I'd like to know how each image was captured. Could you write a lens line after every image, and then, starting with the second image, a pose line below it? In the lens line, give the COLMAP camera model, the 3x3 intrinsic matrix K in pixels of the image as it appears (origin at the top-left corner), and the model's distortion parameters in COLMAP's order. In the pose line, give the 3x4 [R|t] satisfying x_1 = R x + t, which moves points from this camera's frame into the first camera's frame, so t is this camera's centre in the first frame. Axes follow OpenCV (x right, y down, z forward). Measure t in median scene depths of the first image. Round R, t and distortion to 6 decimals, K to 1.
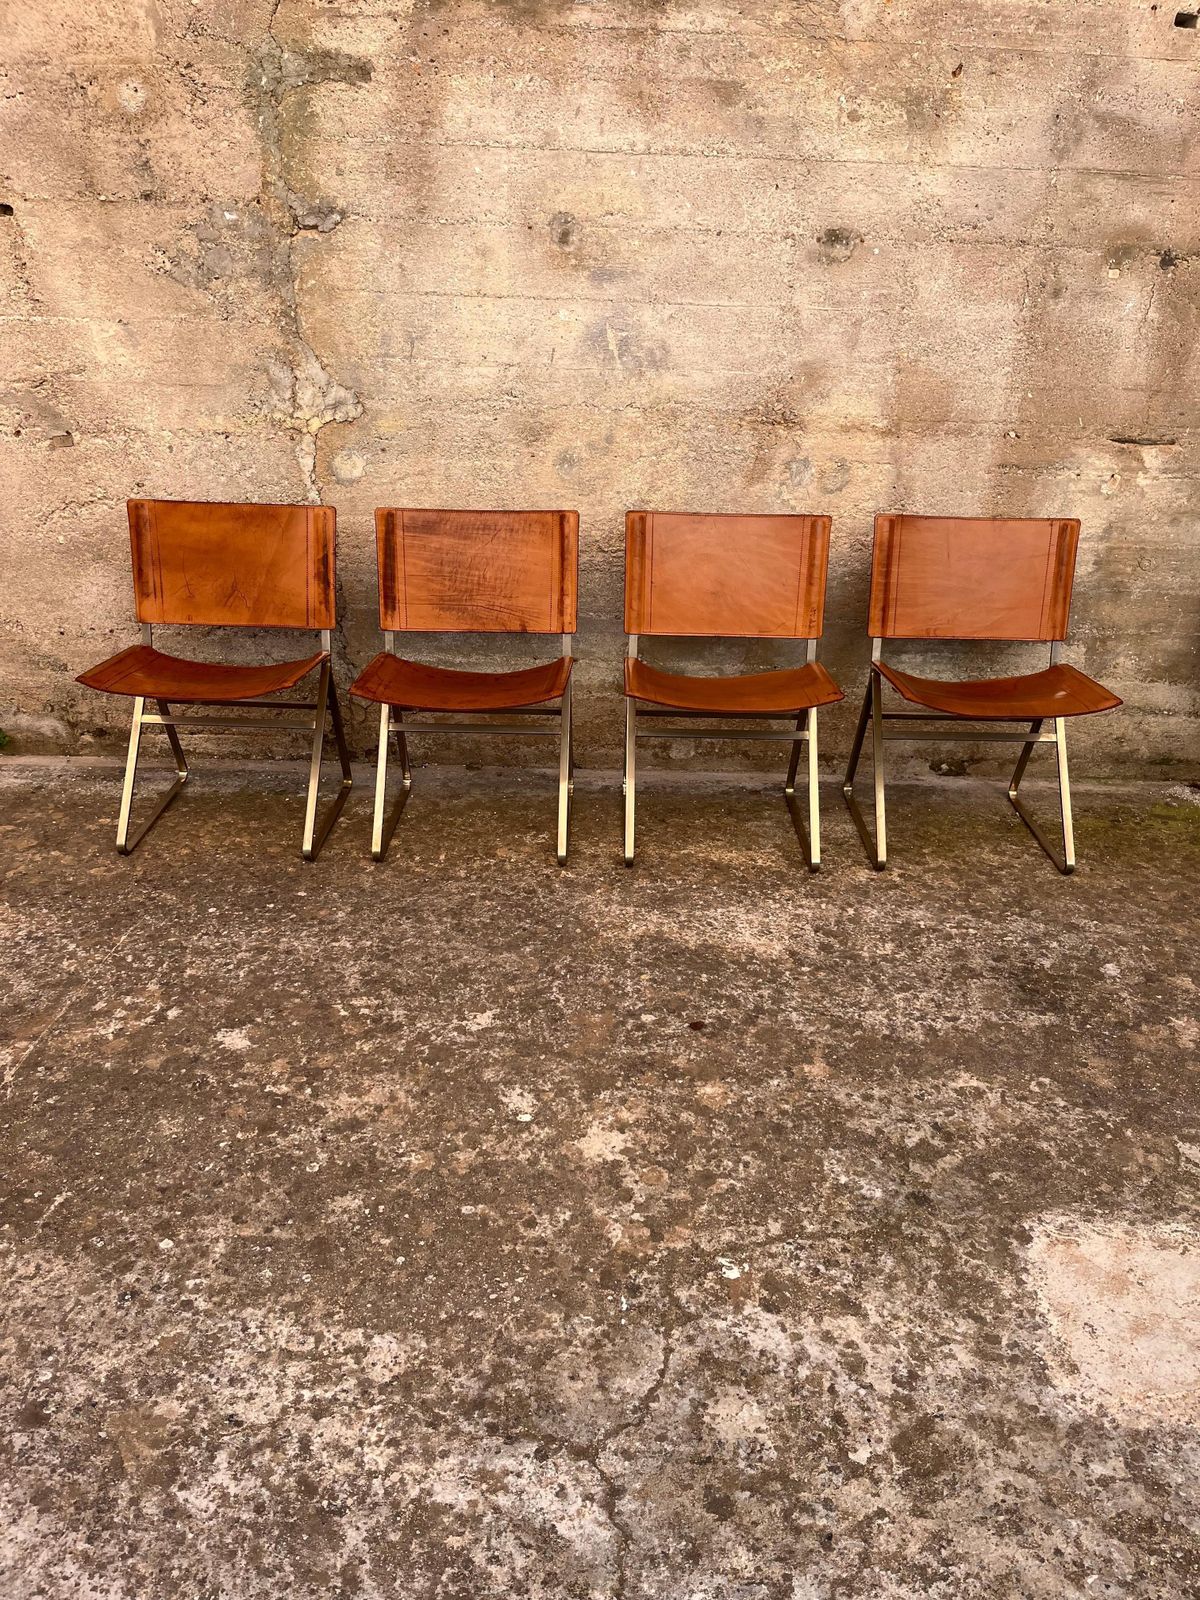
lens RADIAL K [[1206.5, 0, 605.1], [0, 1206.5, 806.9], [0, 0, 1]] dist [0.051022, -0.076160]
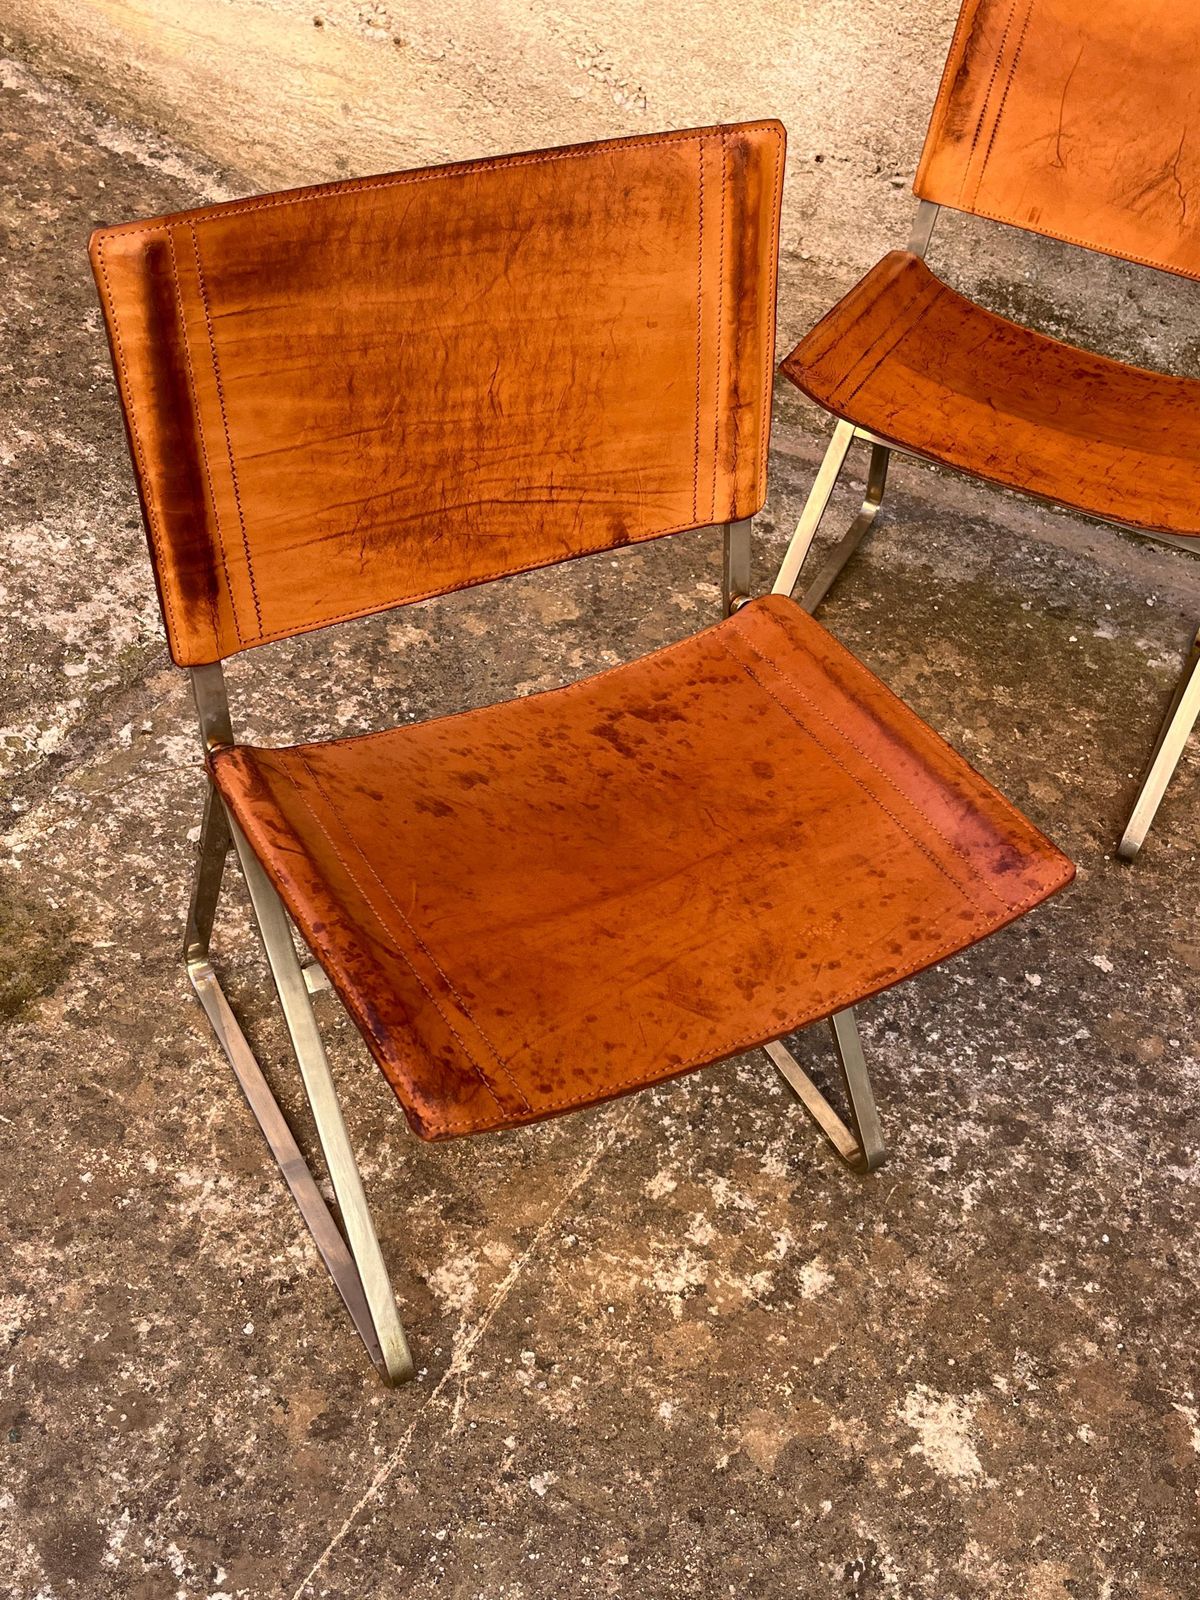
lens RADIAL K [[1671.5, 0, 604.0], [0, 1671.5, 809.7], [0, 0, 1]] dist [0.025067, 0.000000]
pose [[0.903914, 0.343770, -0.254484, -0.266500], [-0.247203, 0.905440, 0.345064, -0.137381], [0.349043, -0.248999, 0.903421, 0.385470]]
